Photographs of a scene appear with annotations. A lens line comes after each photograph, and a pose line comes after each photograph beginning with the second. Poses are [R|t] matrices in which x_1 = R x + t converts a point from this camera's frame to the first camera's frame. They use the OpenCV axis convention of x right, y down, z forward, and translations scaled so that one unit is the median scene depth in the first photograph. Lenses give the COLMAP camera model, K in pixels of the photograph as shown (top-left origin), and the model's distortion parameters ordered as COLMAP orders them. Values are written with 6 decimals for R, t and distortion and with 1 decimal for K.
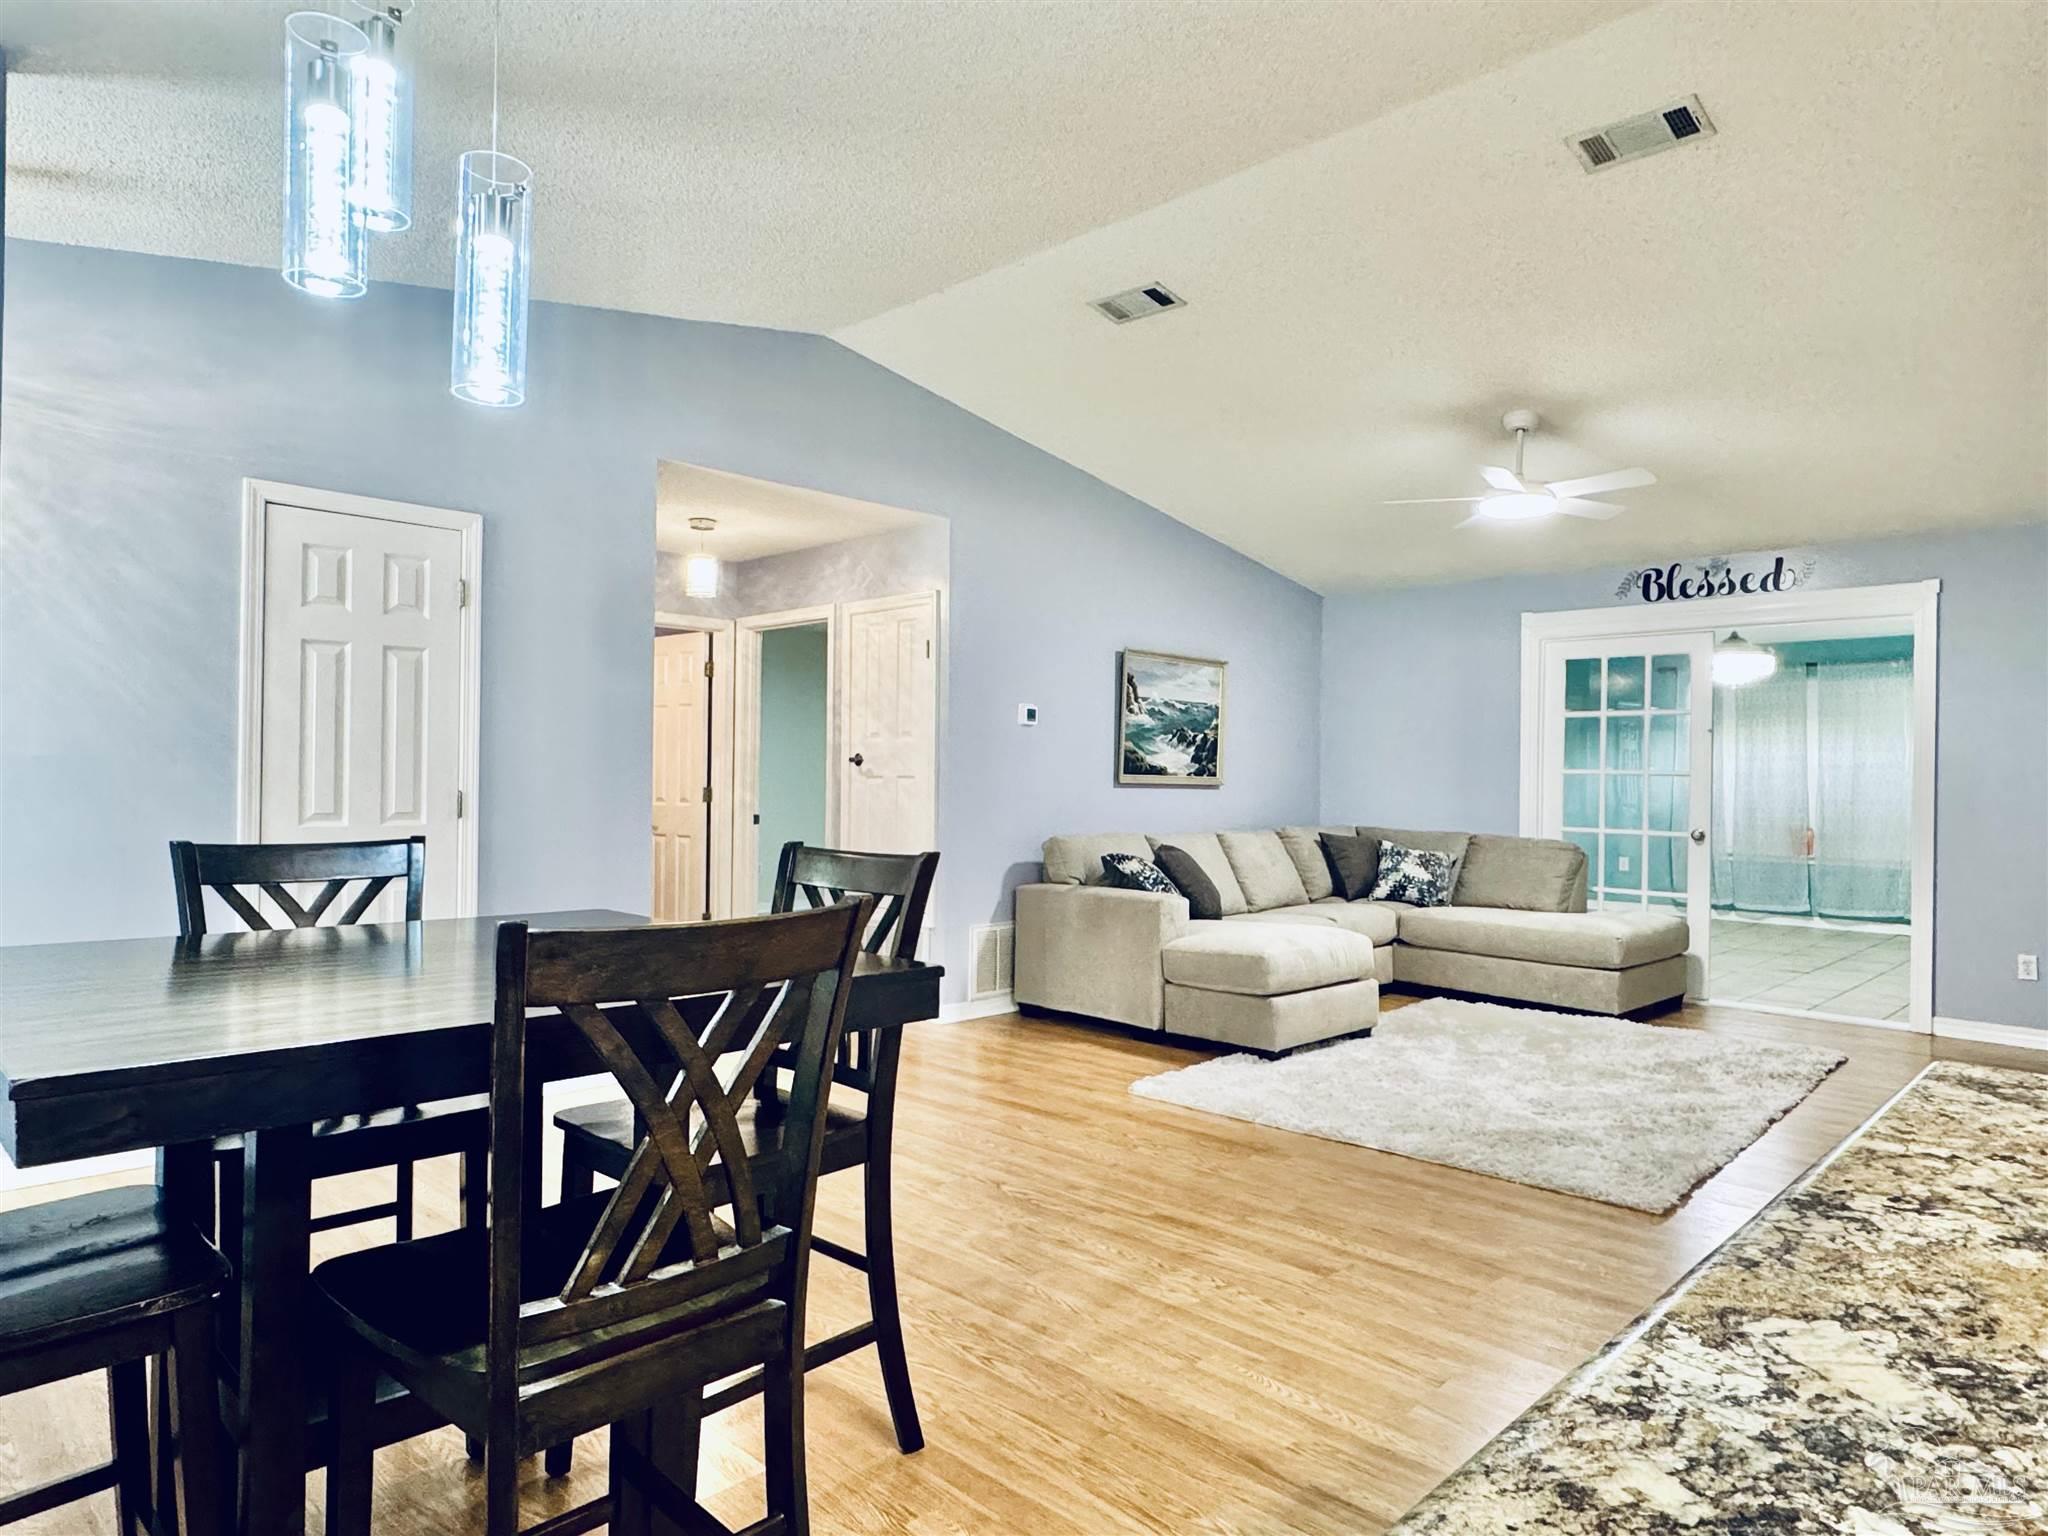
lens RADIAL K [[1247.2, 0, 1024.1], [0, 1247.2, 770.2], [0, 0, 1]] dist [0.002478, 0.000000]
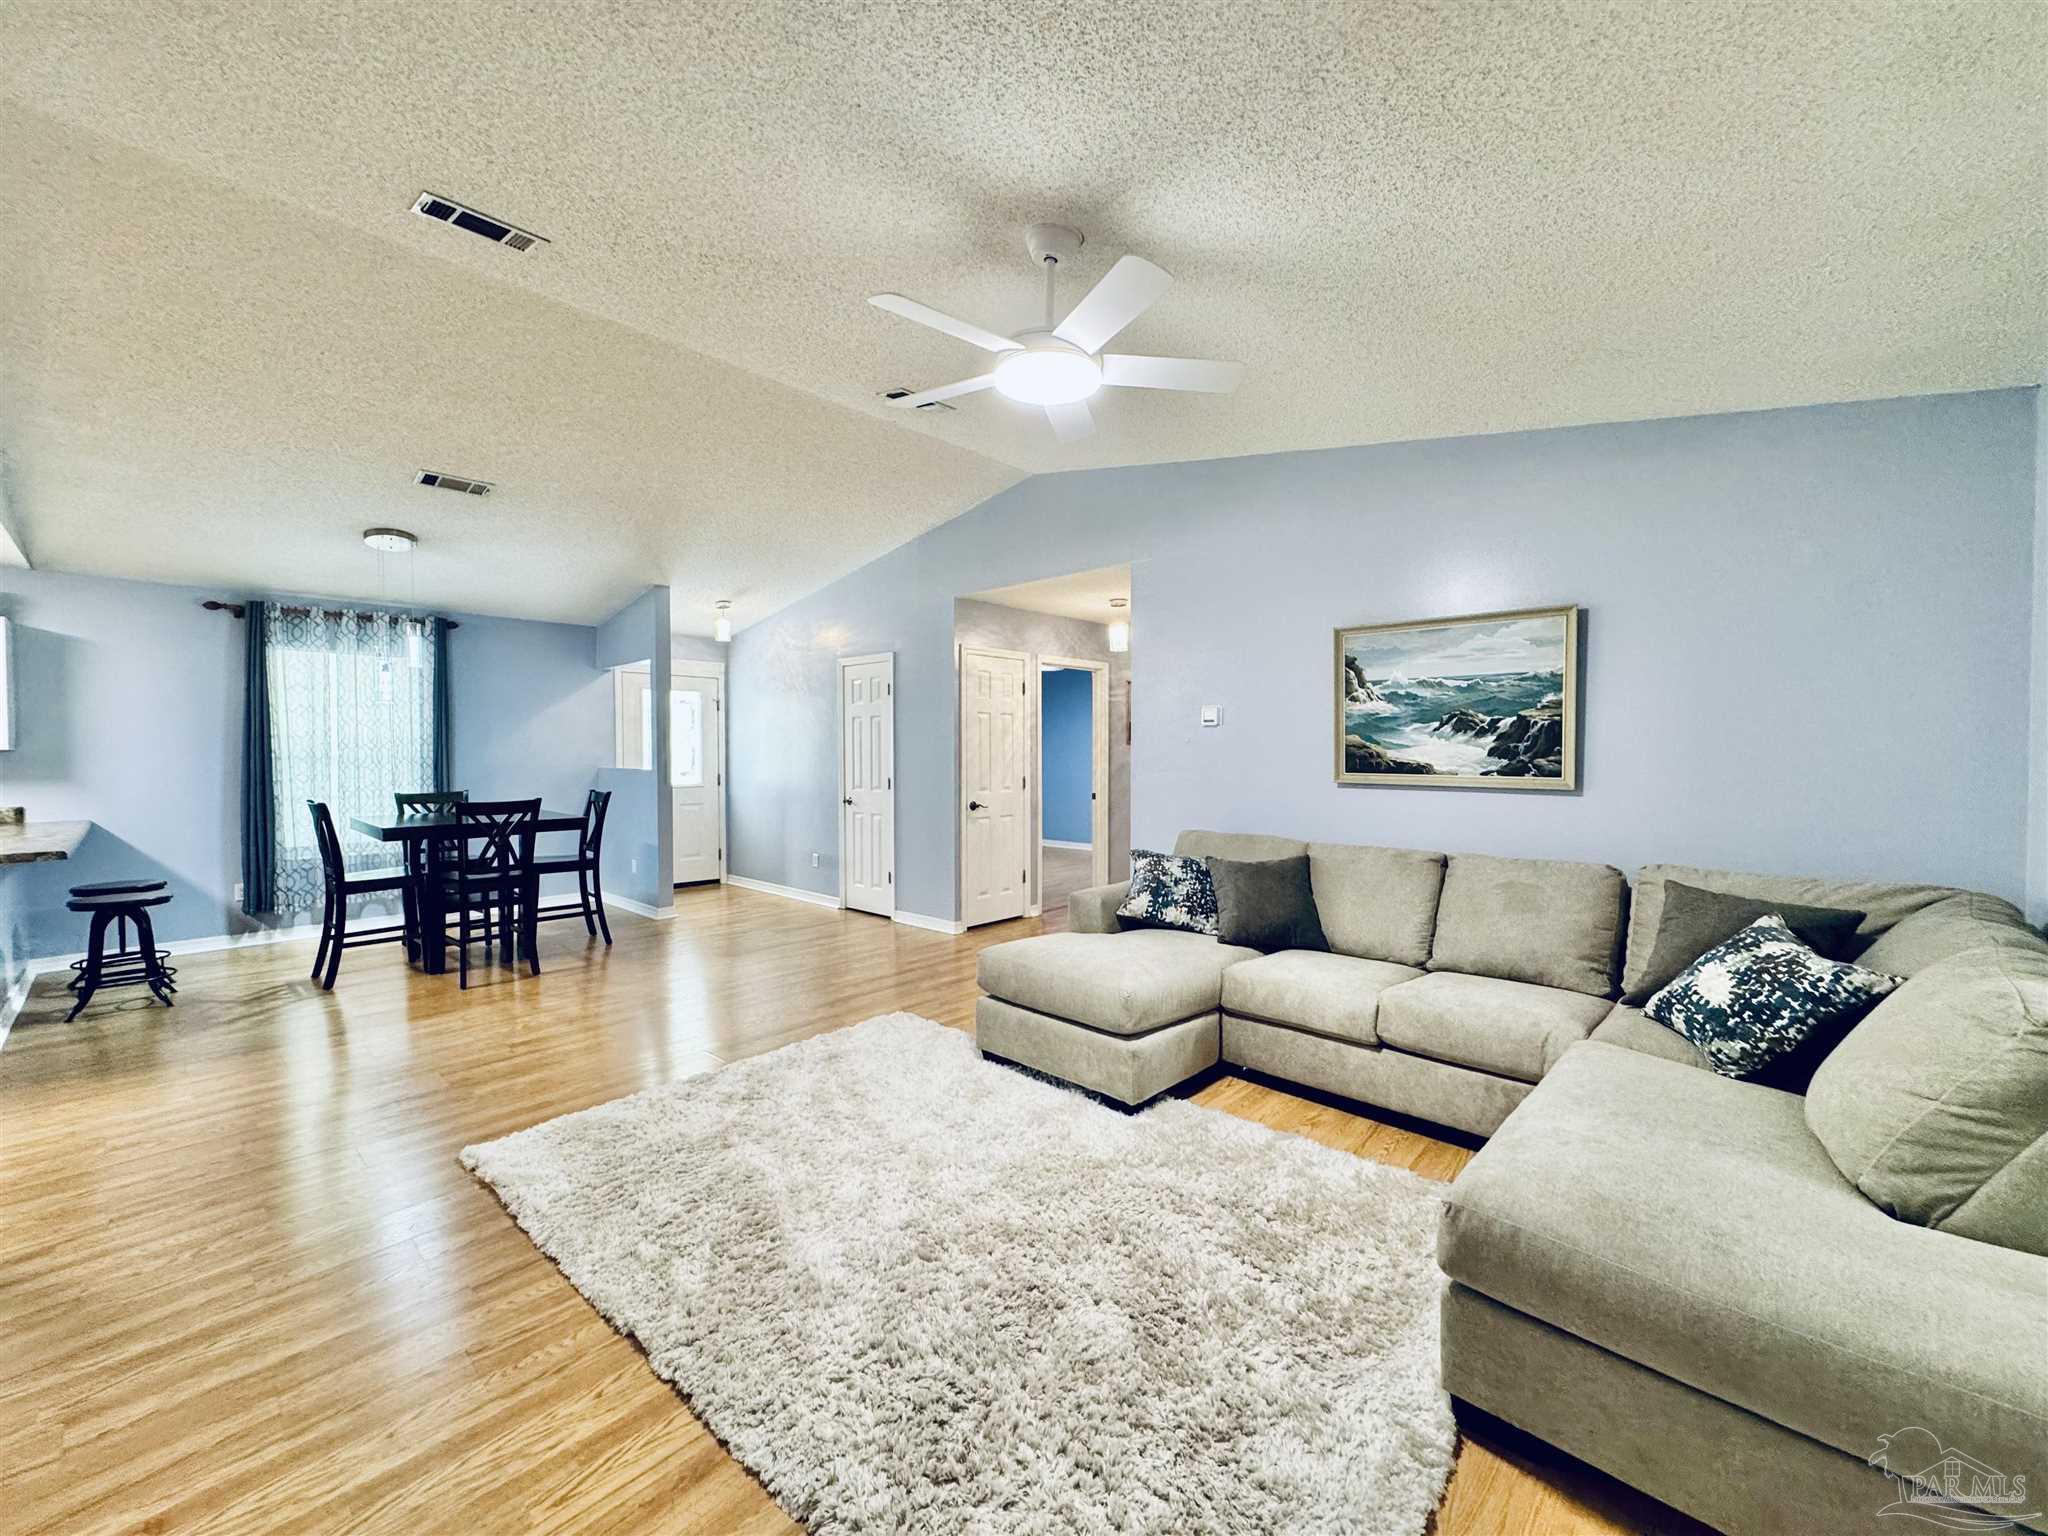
lens RADIAL K [[816.4, 0, 1025.0], [0, 816.4, 763.9], [0, 0, 1]] dist [-0.000986, -0.000658]
pose [[0.034571, -0.006016, -0.999384, 0.634642], [0.001040, 0.999982, -0.005983, 0.000628], [0.999402, -0.000832, 0.034577, 0.743991]]
